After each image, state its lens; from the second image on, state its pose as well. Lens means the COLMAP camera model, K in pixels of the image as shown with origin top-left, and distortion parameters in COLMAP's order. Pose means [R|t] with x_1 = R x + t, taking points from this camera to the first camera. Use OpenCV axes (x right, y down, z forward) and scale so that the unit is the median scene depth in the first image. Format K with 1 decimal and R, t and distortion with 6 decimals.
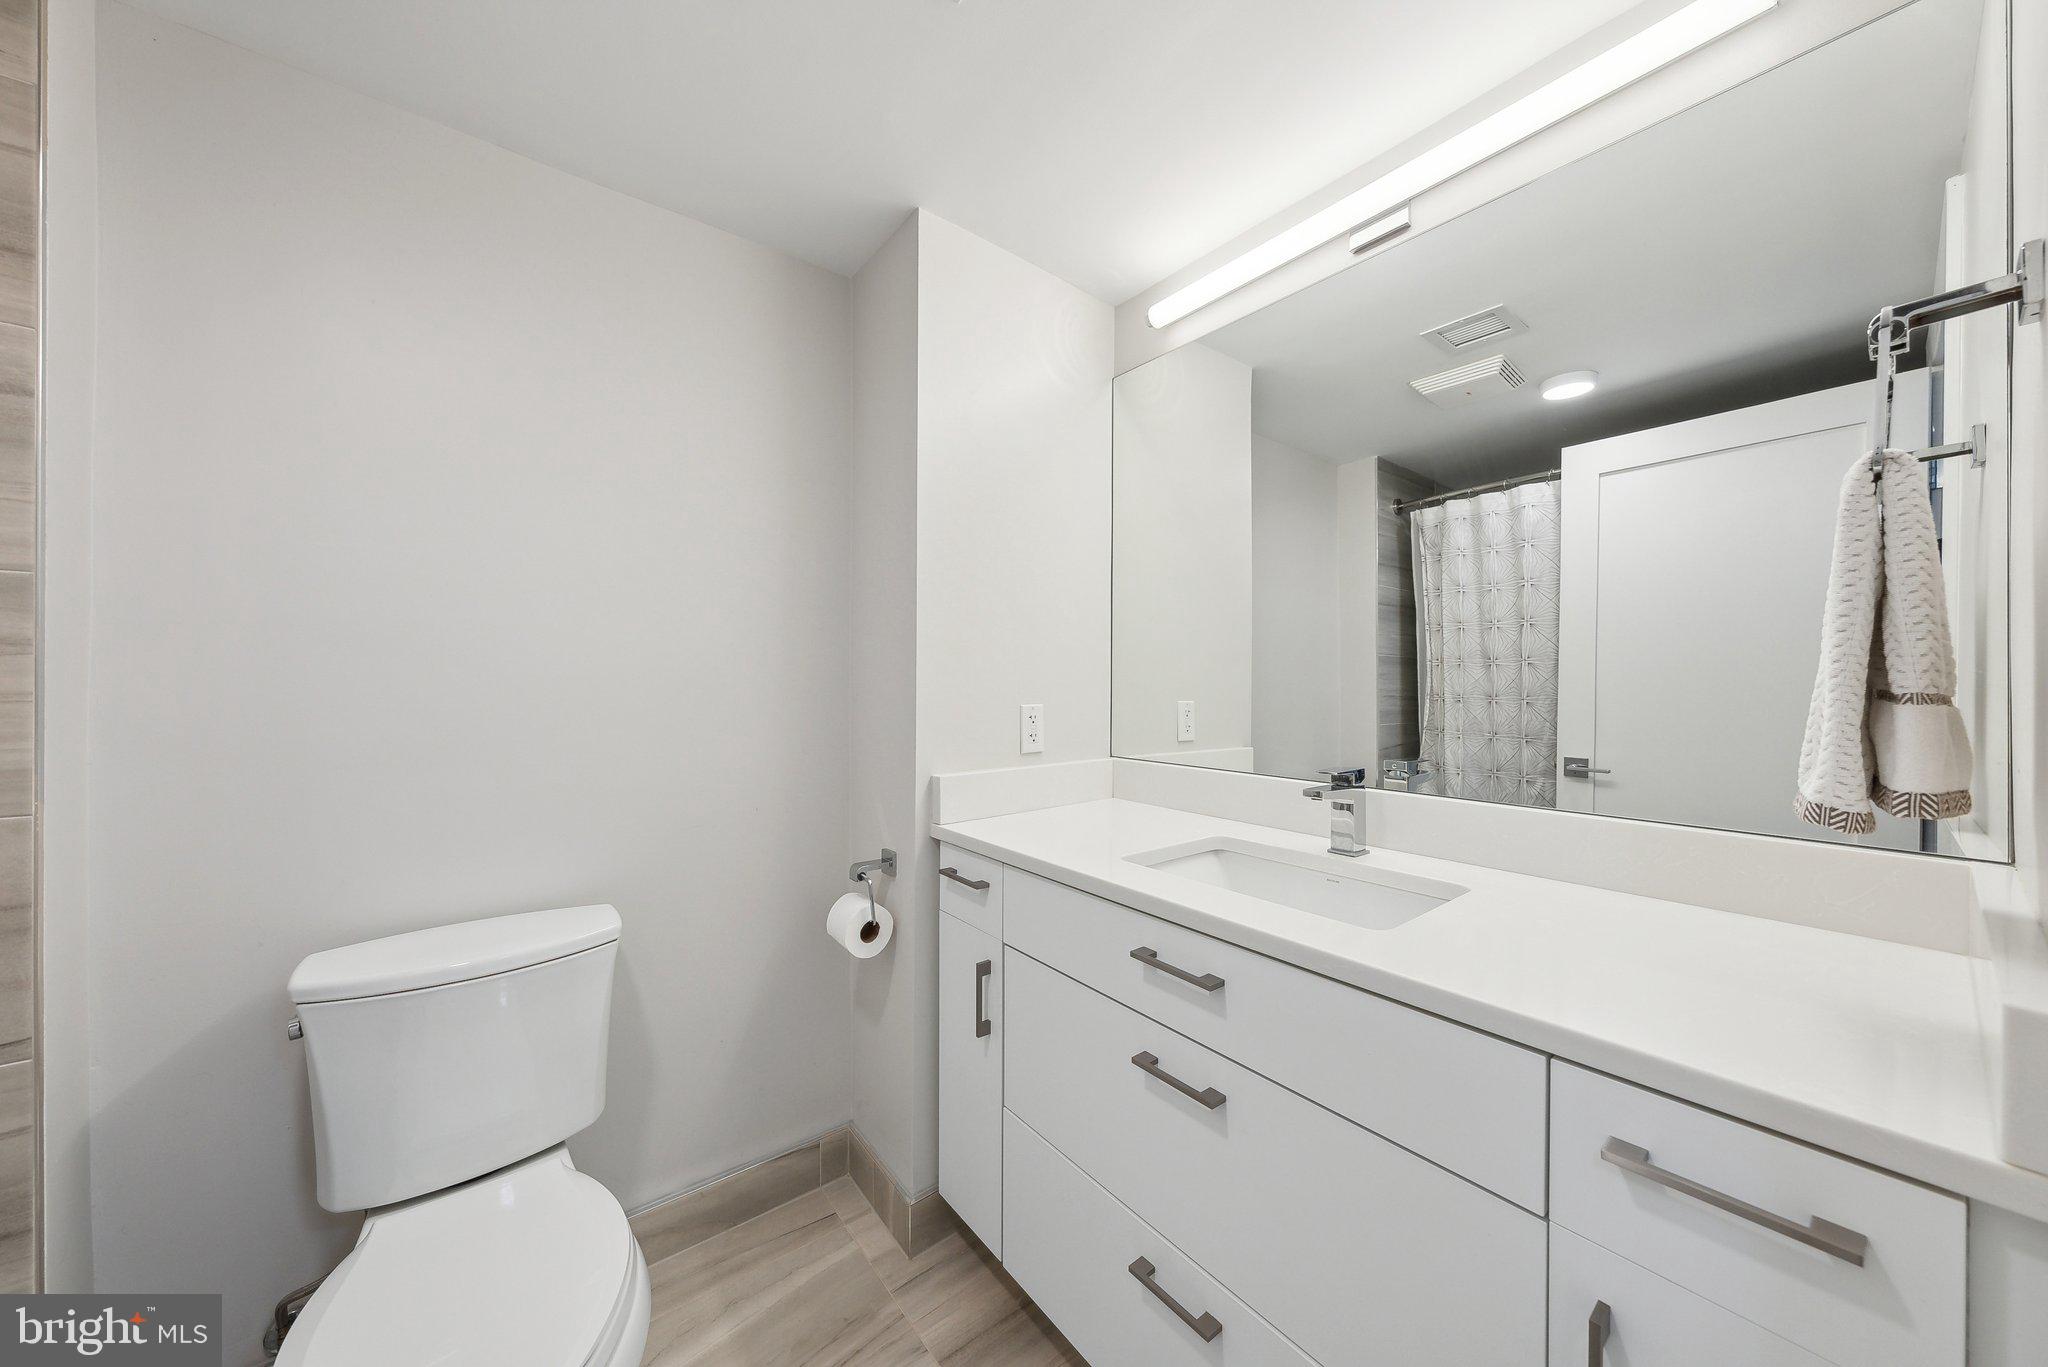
lens RADIAL K [[695.1, 0, 1016.9], [0, 695.1, 674.6], [0, 0, 1]] dist [-0.003093, -0.000920]
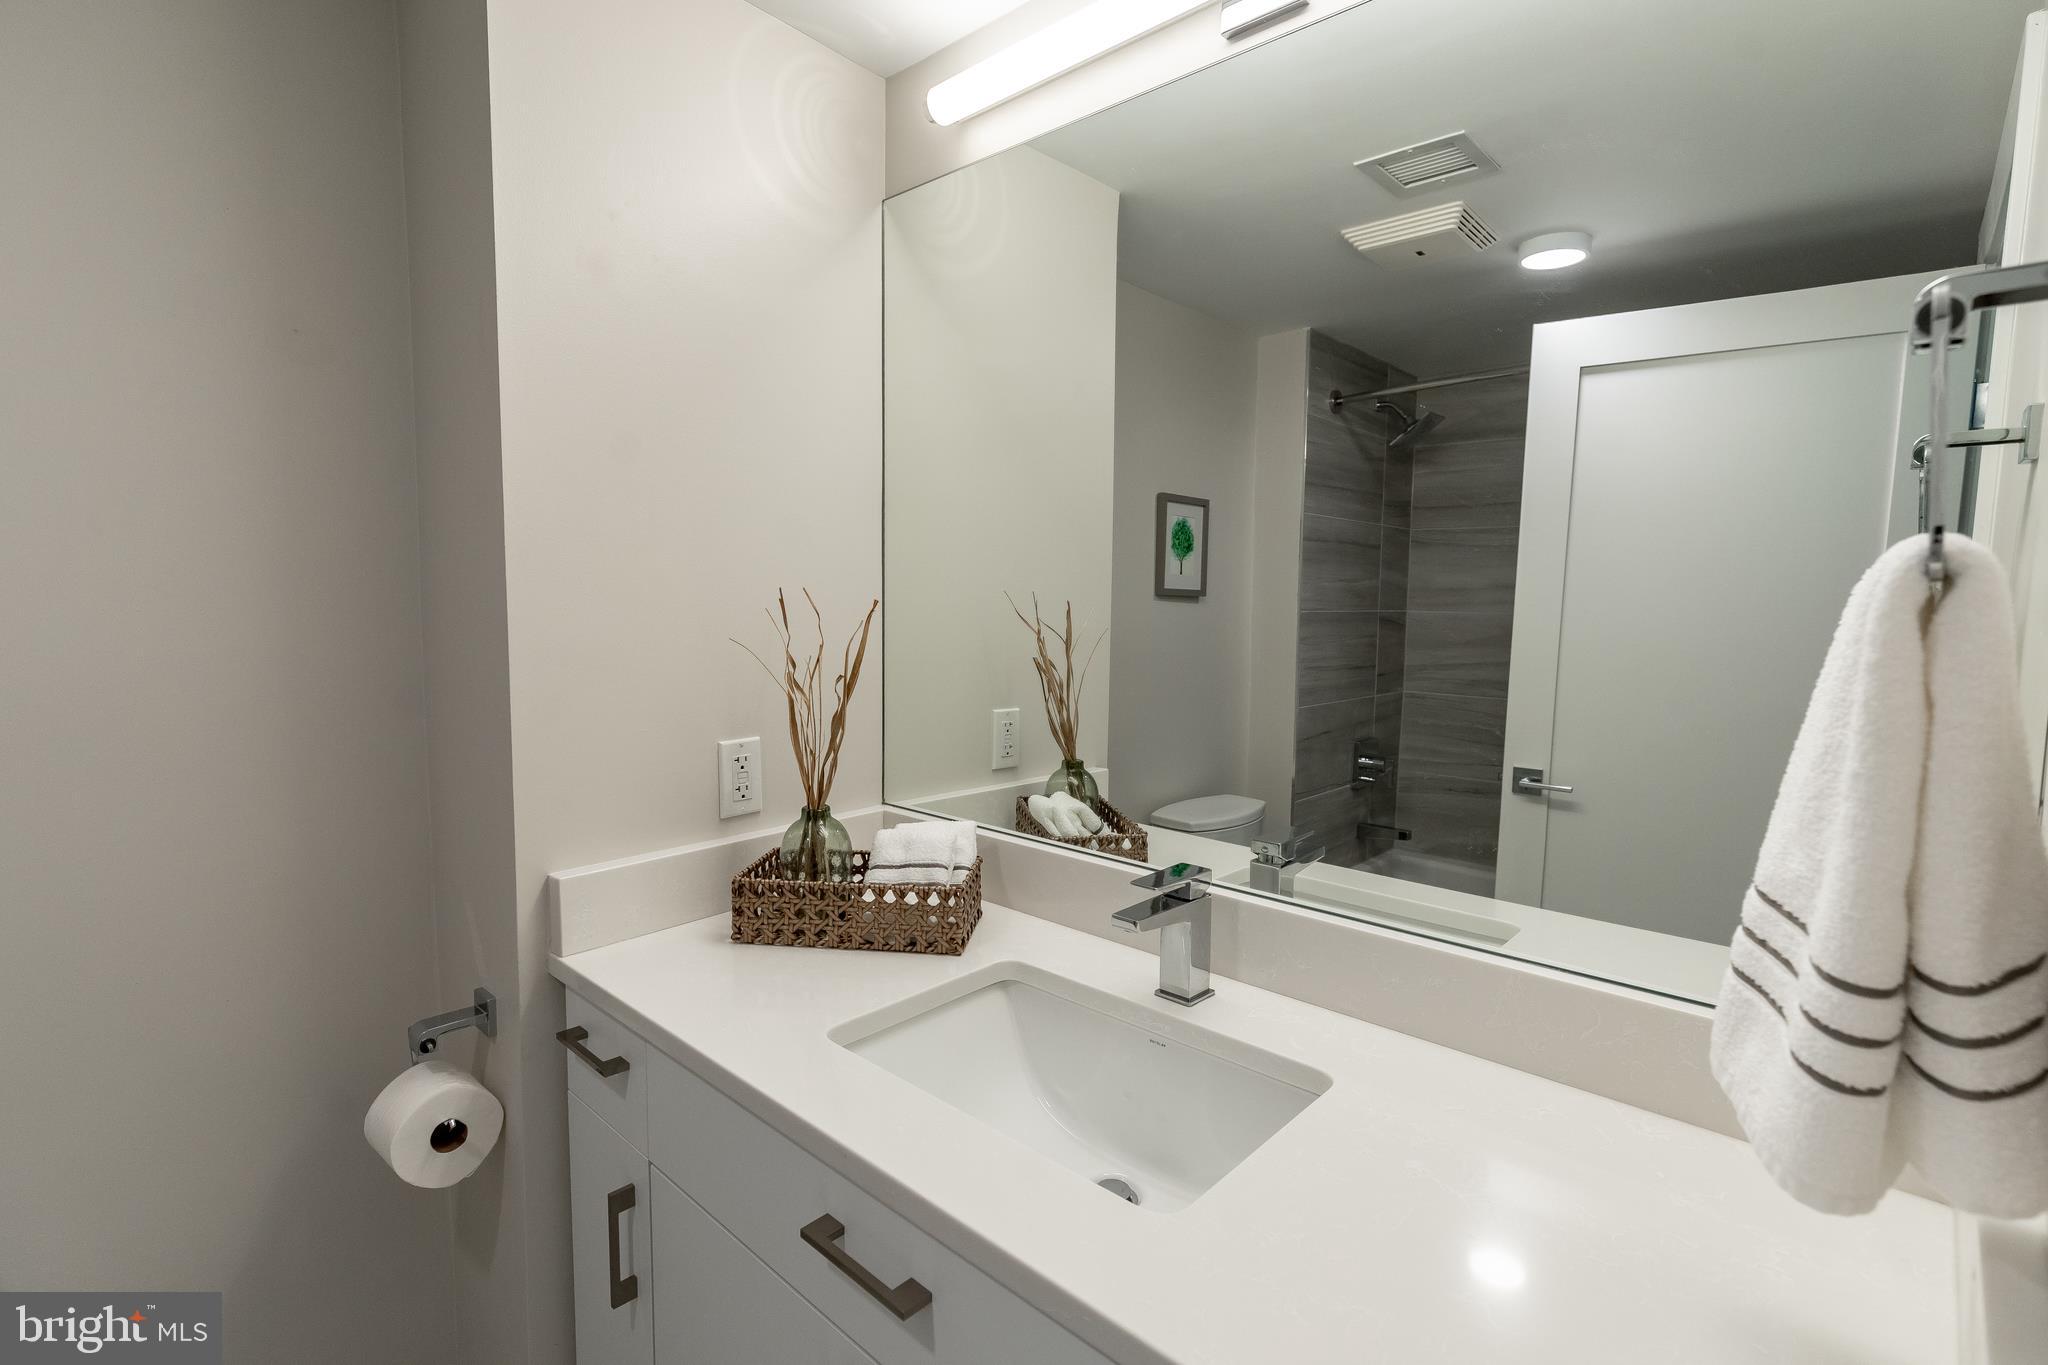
lens RADIAL K [[968.1, 0, 1028.9], [0, 968.1, 674.7], [0, 0, 1]] dist [0.004810, 0.001130]
pose [[0.984255, -0.007711, 0.176584, 0.133330], [-0.007158, 0.996489, 0.083414, -0.095612], [-0.176607, -0.083365, 0.980745, 0.113231]]
